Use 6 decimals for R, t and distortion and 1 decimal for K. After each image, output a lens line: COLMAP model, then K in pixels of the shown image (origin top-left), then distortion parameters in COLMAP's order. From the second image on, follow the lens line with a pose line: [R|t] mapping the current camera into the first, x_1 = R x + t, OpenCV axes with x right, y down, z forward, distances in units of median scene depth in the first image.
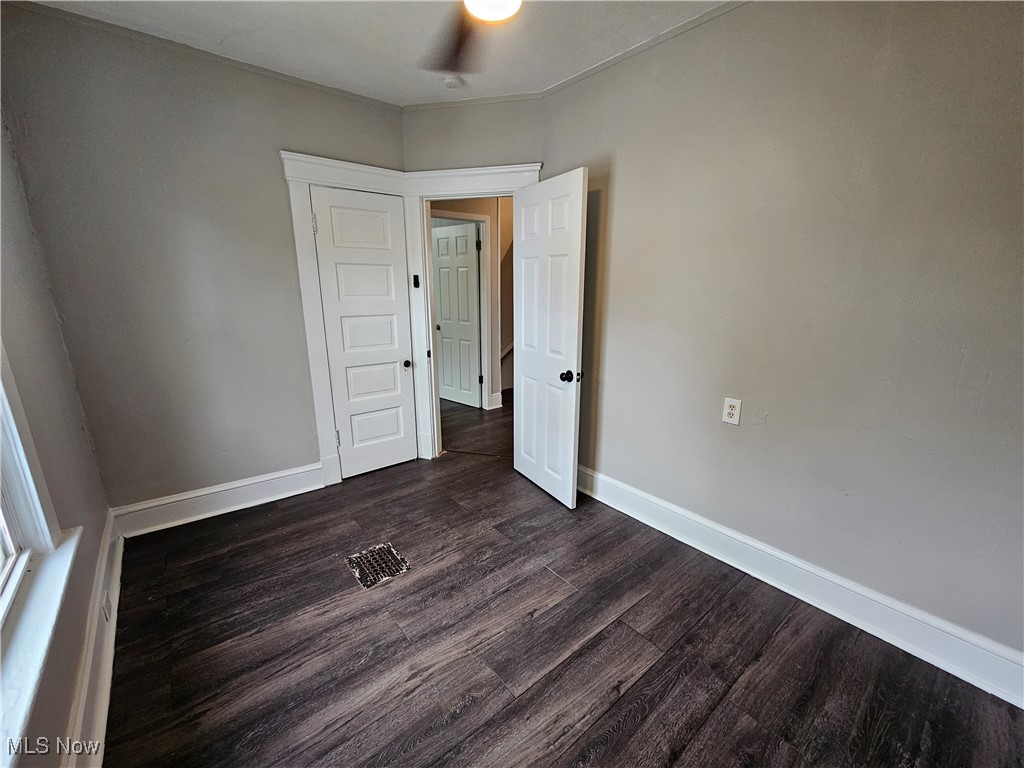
lens RADIAL K [[421.5, 0, 513.2], [0, 421.5, 386.8], [0, 0, 1]] dist [-0.000358, 0.000007]
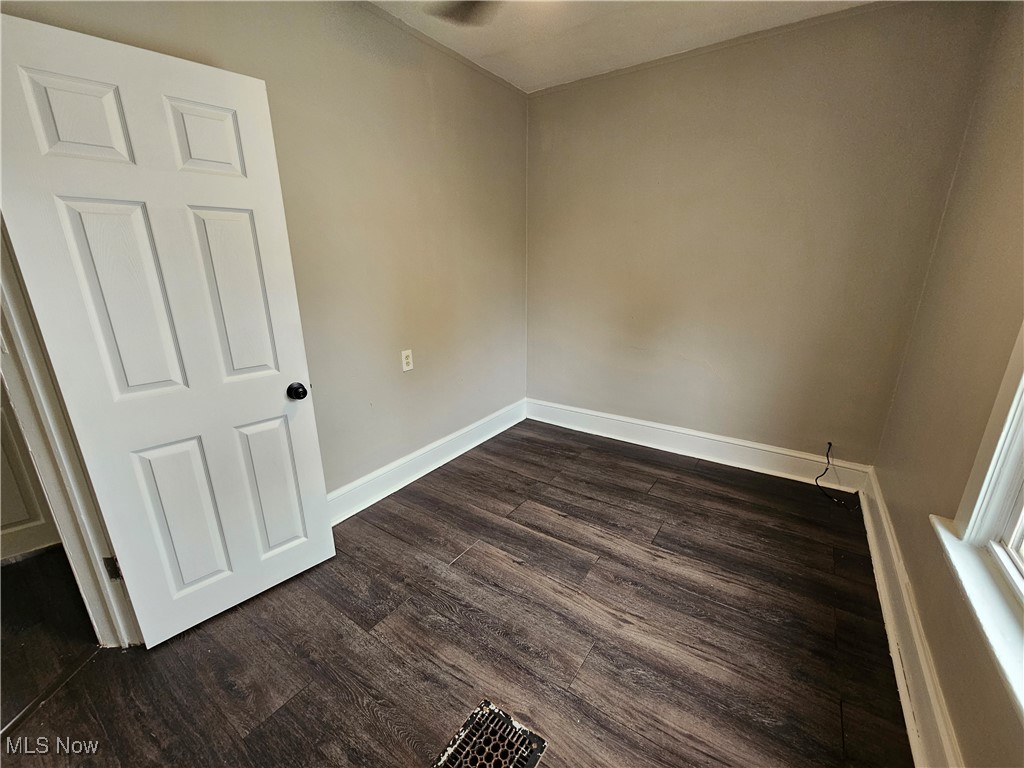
lens RADIAL K [[421.5, 0, 513.2], [0, 421.5, 386.8], [0, 0, 1]] dist [-0.000358, 0.000007]
pose [[-0.273791, -0.276796, 0.921099, -0.731435], [0.239411, 0.907934, 0.344003, -0.223070], [-0.931515, 0.314706, -0.182316, 0.943910]]
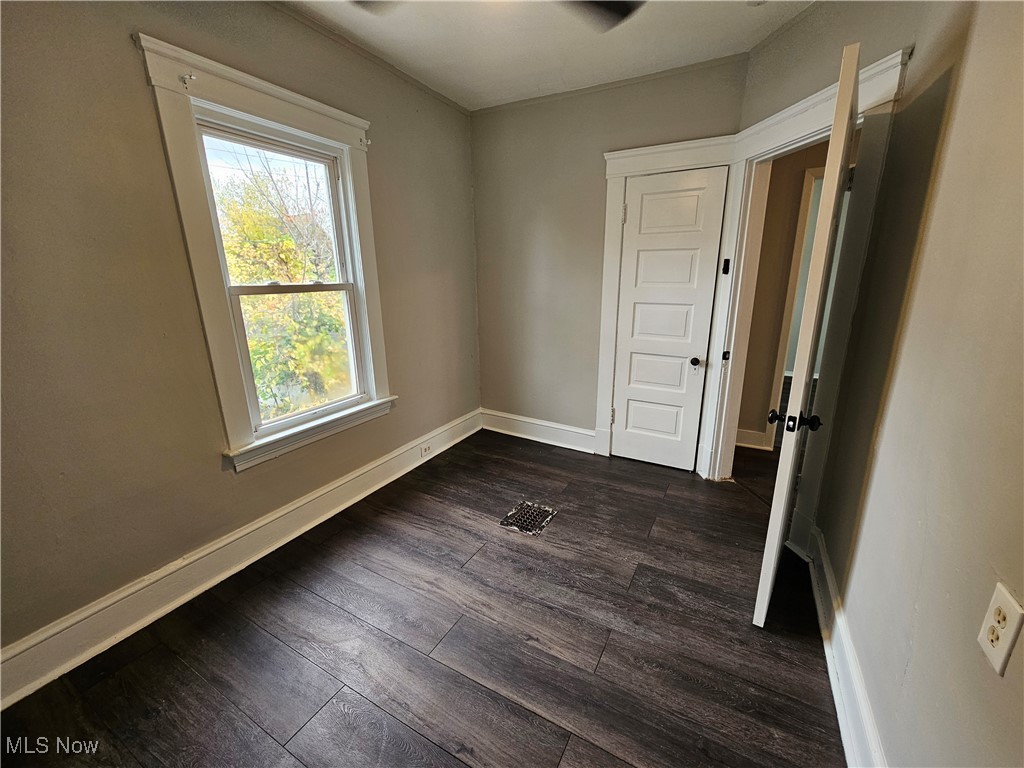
lens RADIAL K [[421.5, 0, 513.2], [0, 421.5, 386.8], [0, 0, 1]] dist [-0.000358, 0.000007]
pose [[0.368004, 0.236059, -0.899361, 0.624989], [-0.217204, 0.962301, 0.163703, -0.100108], [0.904099, 0.135101, 0.405403, 0.469234]]
